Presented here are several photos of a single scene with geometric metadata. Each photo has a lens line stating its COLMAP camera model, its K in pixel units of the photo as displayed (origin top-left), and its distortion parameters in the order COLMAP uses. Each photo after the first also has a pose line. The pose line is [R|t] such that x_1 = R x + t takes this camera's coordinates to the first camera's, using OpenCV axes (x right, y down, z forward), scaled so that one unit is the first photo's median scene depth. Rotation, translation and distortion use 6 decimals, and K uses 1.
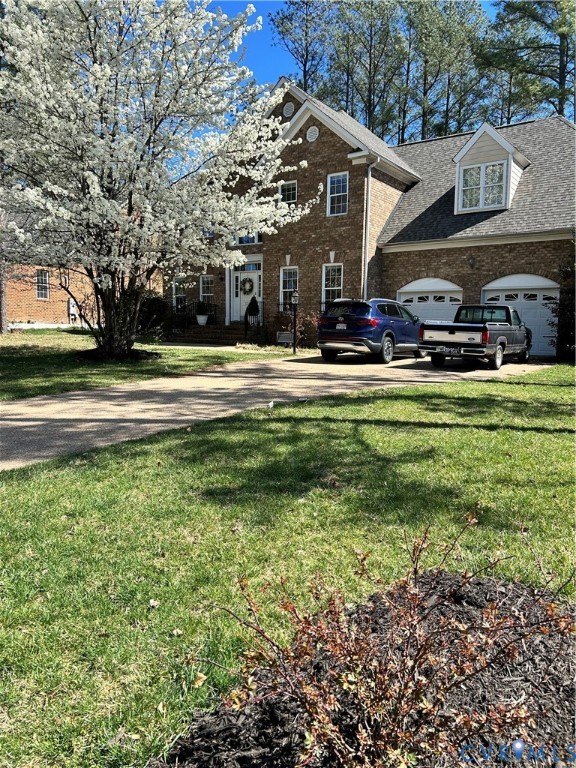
lens RADIAL K [[582.2, 0, 288.0], [0, 582.2, 384.0], [0, 0, 1]] dist [0.114357, -0.170012]
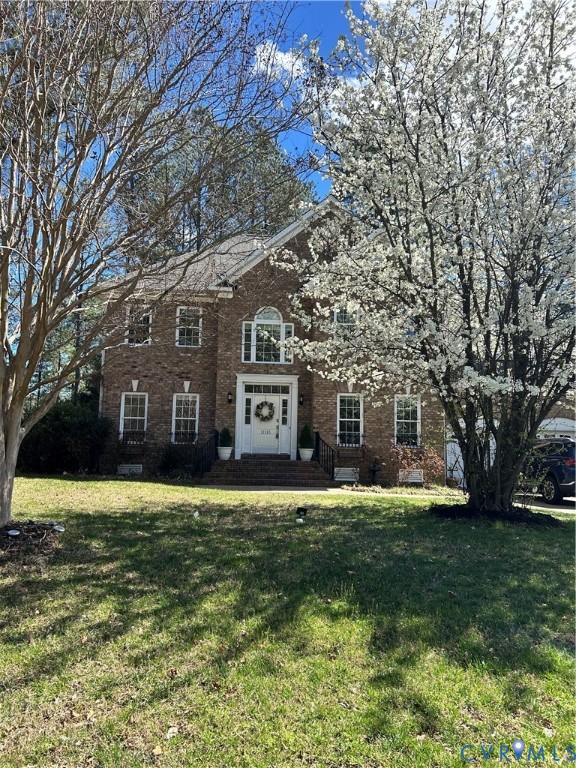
lens RADIAL K [[582.2, 0, 288.0], [0, 582.2, 384.0], [0, 0, 1]] dist [0.114357, -0.170012]
pose [[0.760803, 0.084195, 0.643499, -0.677079], [0.058657, 0.978570, -0.197385, -0.049912], [-0.646327, 0.187916, 0.739560, 0.432430]]
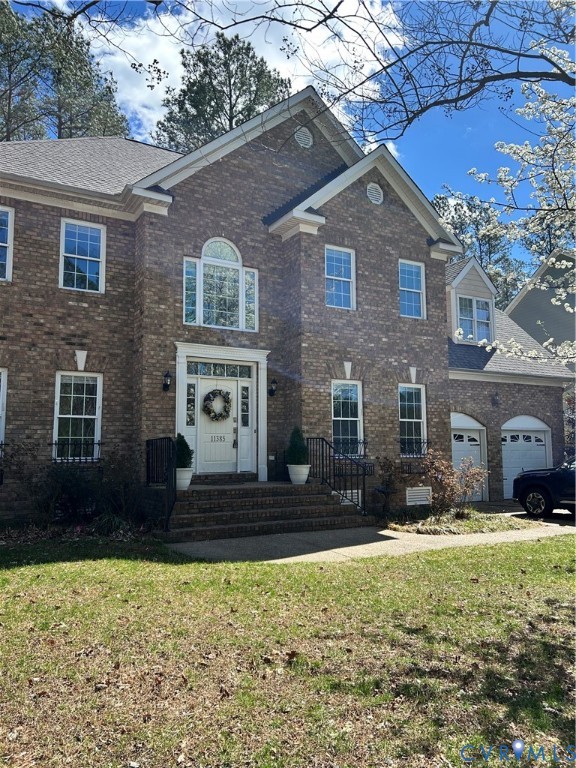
lens RADIAL K [[582.2, 0, 288.0], [0, 582.2, 384.0], [0, 0, 1]] dist [0.114357, -0.170012]
pose [[0.413155, 0.088734, 0.906327, -0.600791], [0.106226, 0.983751, -0.144738, -0.124323], [-0.904444, 0.156075, 0.397016, 0.868299]]
